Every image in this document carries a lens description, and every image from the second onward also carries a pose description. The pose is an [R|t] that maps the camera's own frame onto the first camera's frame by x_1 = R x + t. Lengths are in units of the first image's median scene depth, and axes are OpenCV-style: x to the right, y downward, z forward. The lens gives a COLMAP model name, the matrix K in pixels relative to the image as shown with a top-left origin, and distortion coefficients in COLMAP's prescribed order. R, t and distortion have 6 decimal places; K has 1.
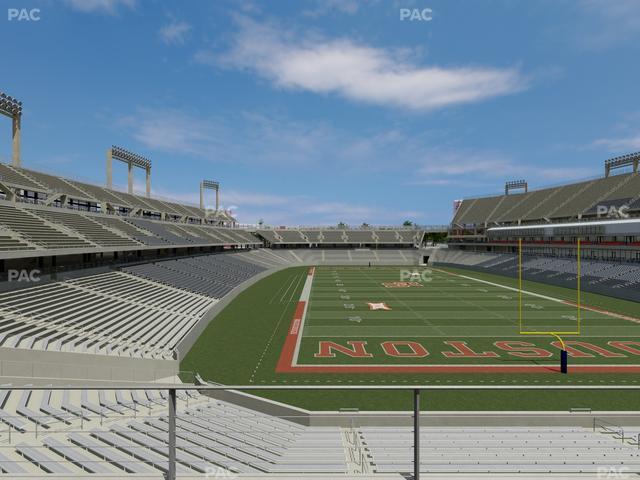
lens RADIAL K [[319.8, 0, 320.0], [0, 319.8, 240.0], [0, 0, 1]] dist [-0.000586, 0.000131]
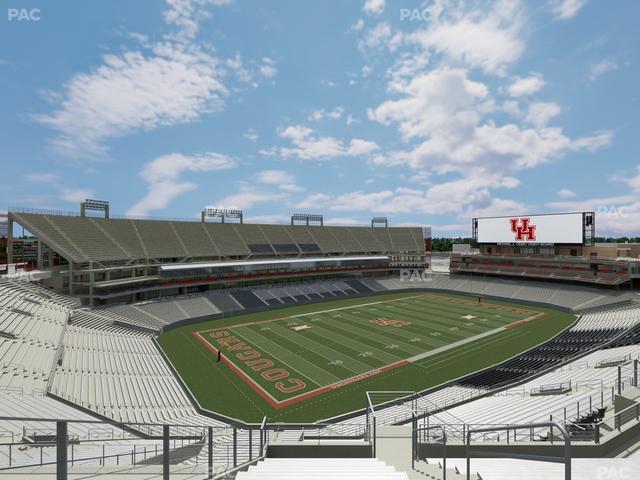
lens RADIAL K [[319.8, 0, 320.0], [0, 319.8, 240.0], [0, 0, 1]] dist [-0.000586, 0.000131]
pose [[-0.587289, 0.000366, 0.809377, -0.371038], [-0.000292, 1.000000, -0.000665, -0.112025], [-0.809377, -0.000627, -0.587289, 1.249168]]
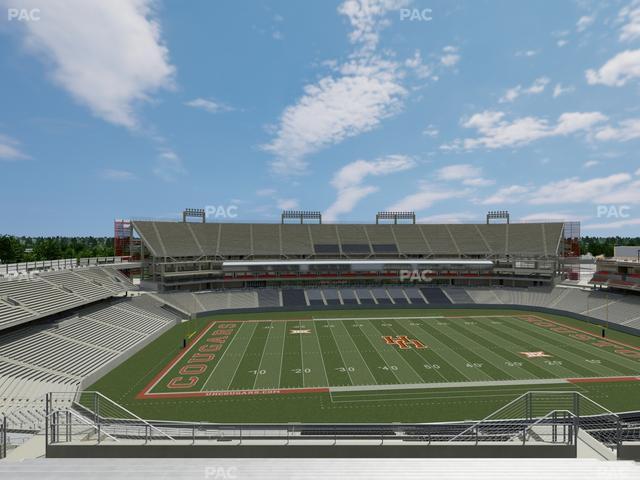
lens RADIAL K [[319.8, 0, 320.0], [0, 319.8, 240.0], [0, 0, 1]] dist [-0.000586, 0.000131]
pose [[-0.077815, 0.000399, 0.996968, -0.456153], [-0.000459, 1.000000, -0.000436, -0.112283], [-0.996968, -0.000491, -0.077815, 0.861425]]
